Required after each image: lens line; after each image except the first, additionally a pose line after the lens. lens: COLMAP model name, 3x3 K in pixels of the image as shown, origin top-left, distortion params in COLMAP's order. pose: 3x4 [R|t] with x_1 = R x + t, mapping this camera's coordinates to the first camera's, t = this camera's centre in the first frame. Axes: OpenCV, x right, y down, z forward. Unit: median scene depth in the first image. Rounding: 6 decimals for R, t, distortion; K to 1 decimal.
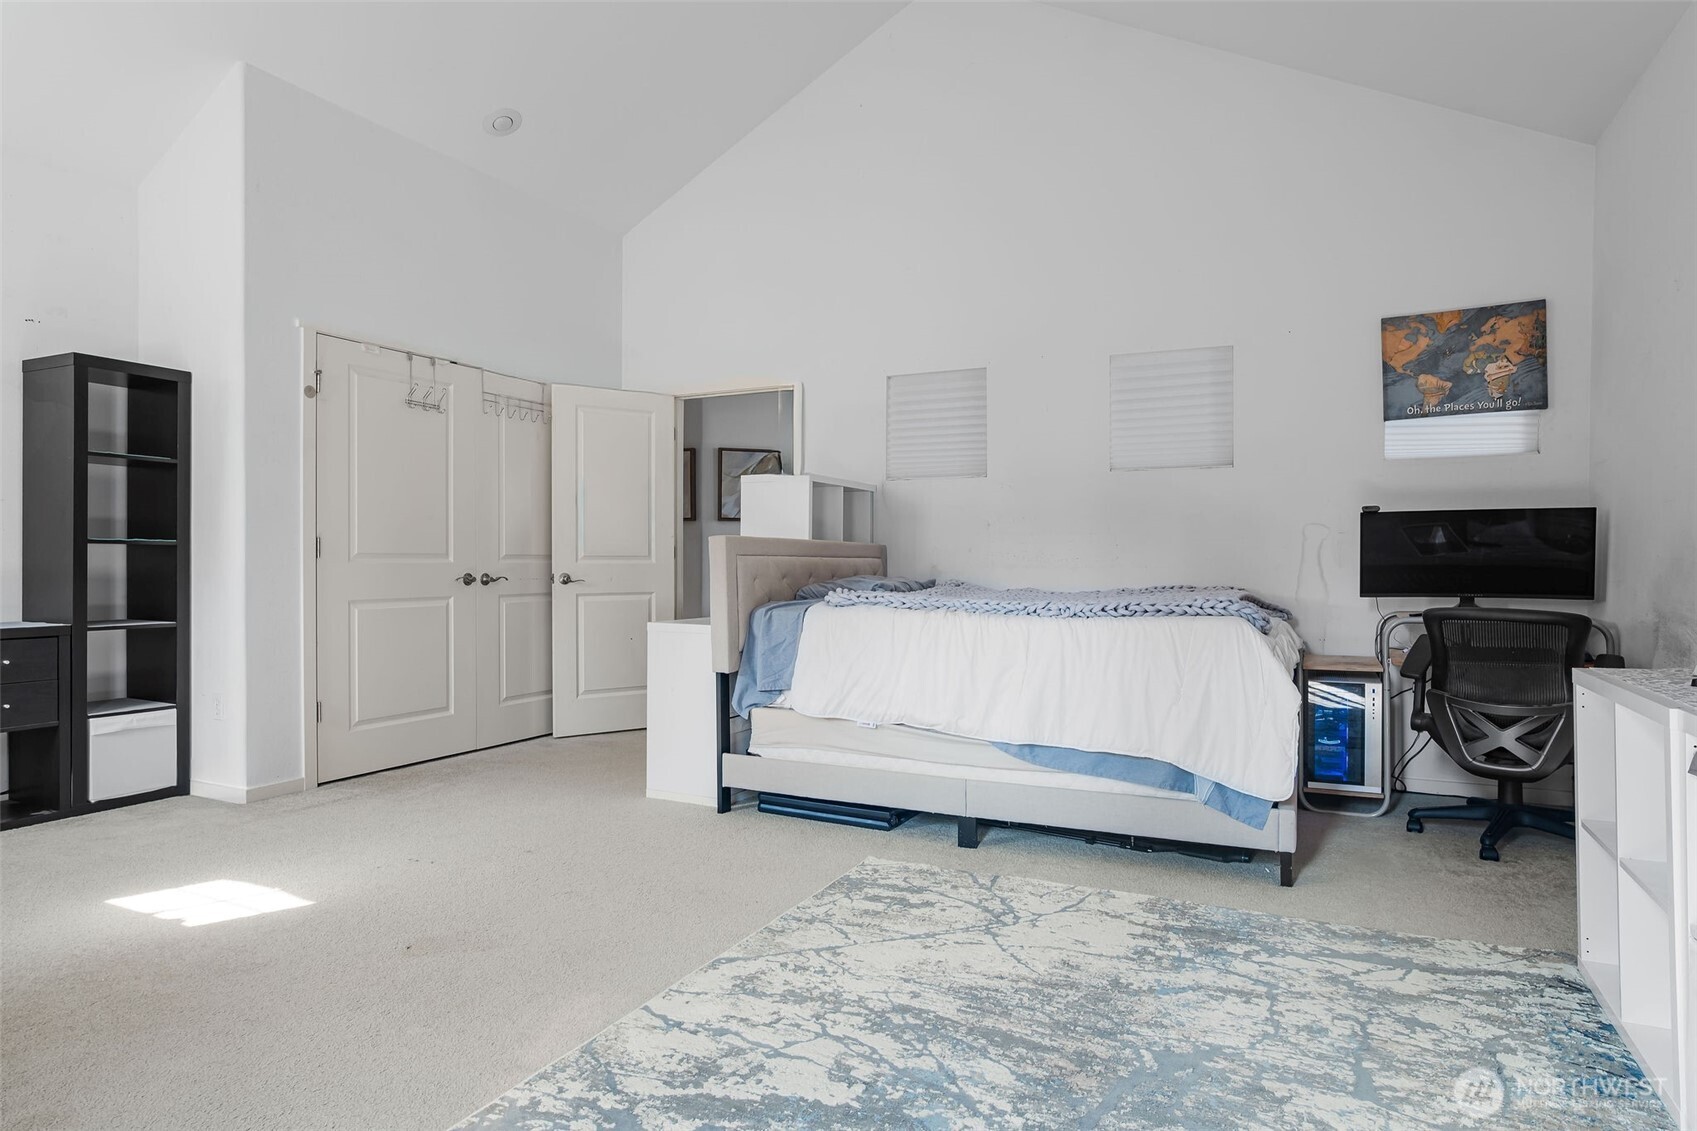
lens RADIAL K [[976.4, 0, 847.6], [0, 976.4, 563.9], [0, 0, 1]] dist [-0.009380, -0.000216]
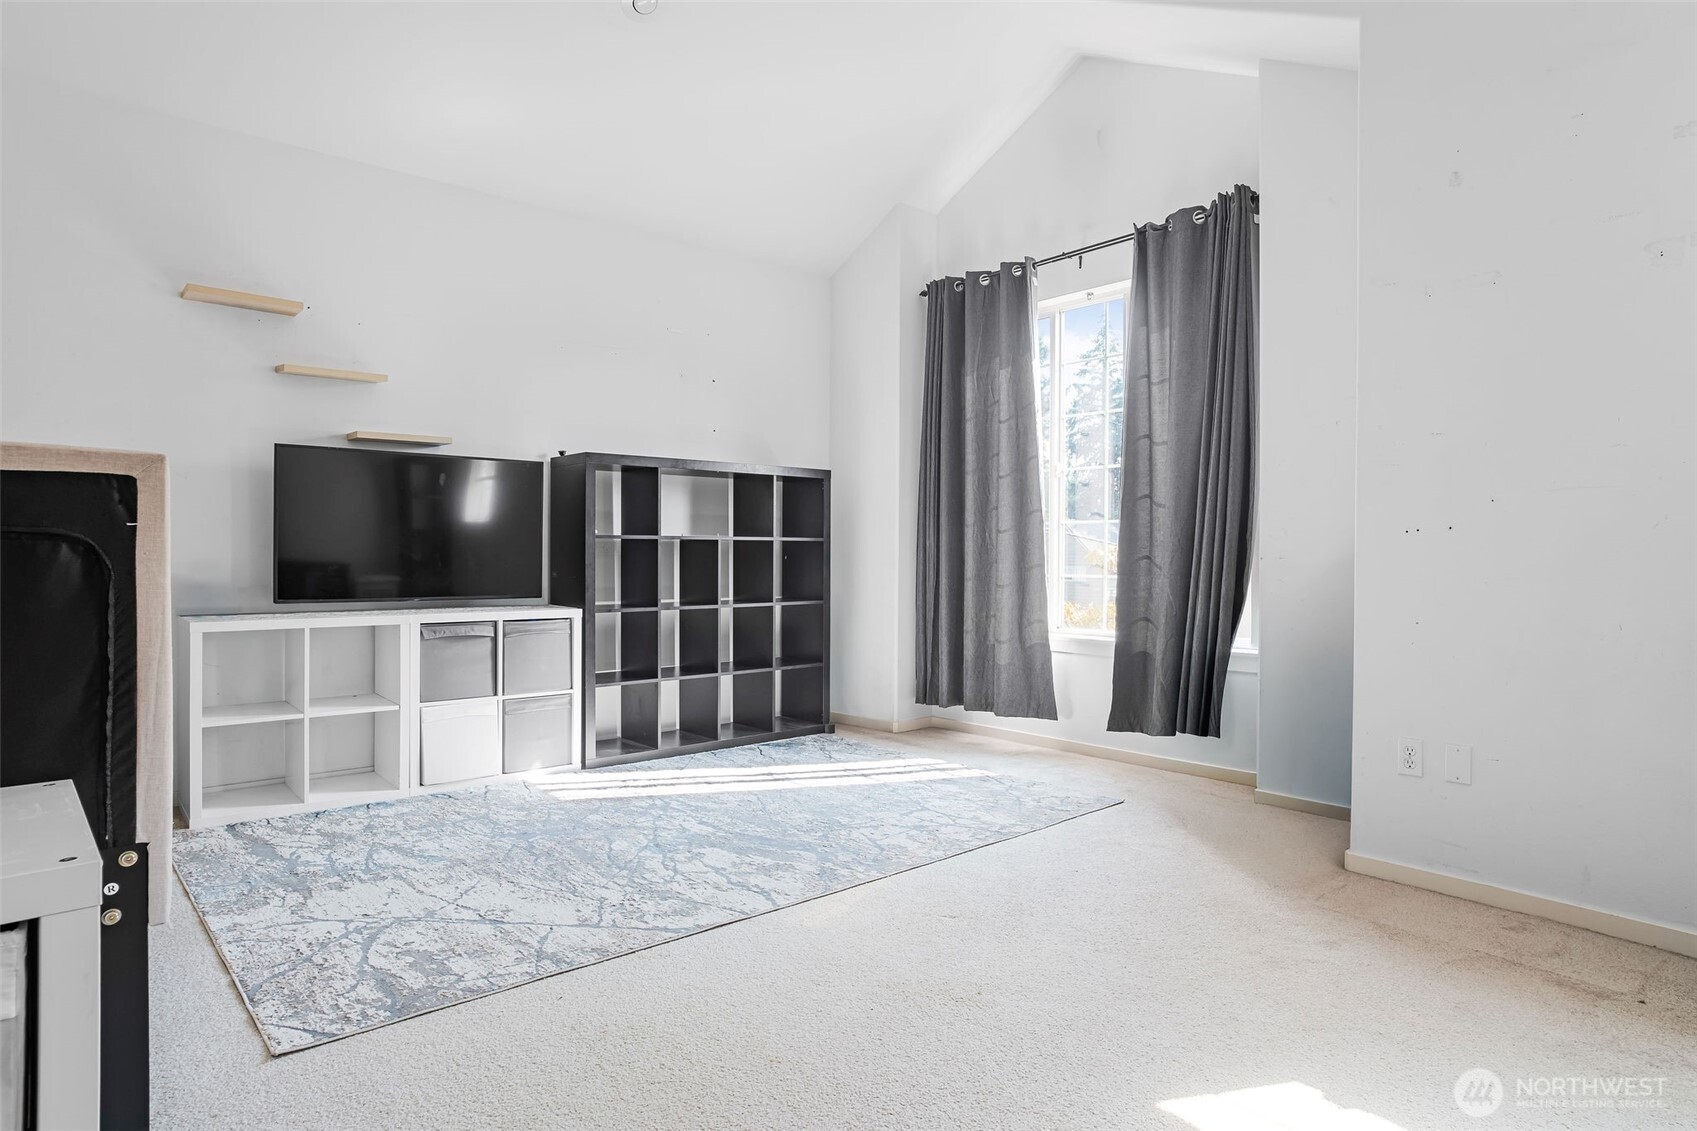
lens RADIAL K [[976.4, 0, 848.2], [0, 976.4, 565.6], [0, 0, 1]] dist [-0.009380, -0.000216]
pose [[-0.922751, -0.006134, 0.385348, -0.729393], [-0.003237, 0.999961, 0.008168, 0.005264], [-0.385383, 0.006289, -0.922735, 1.996143]]
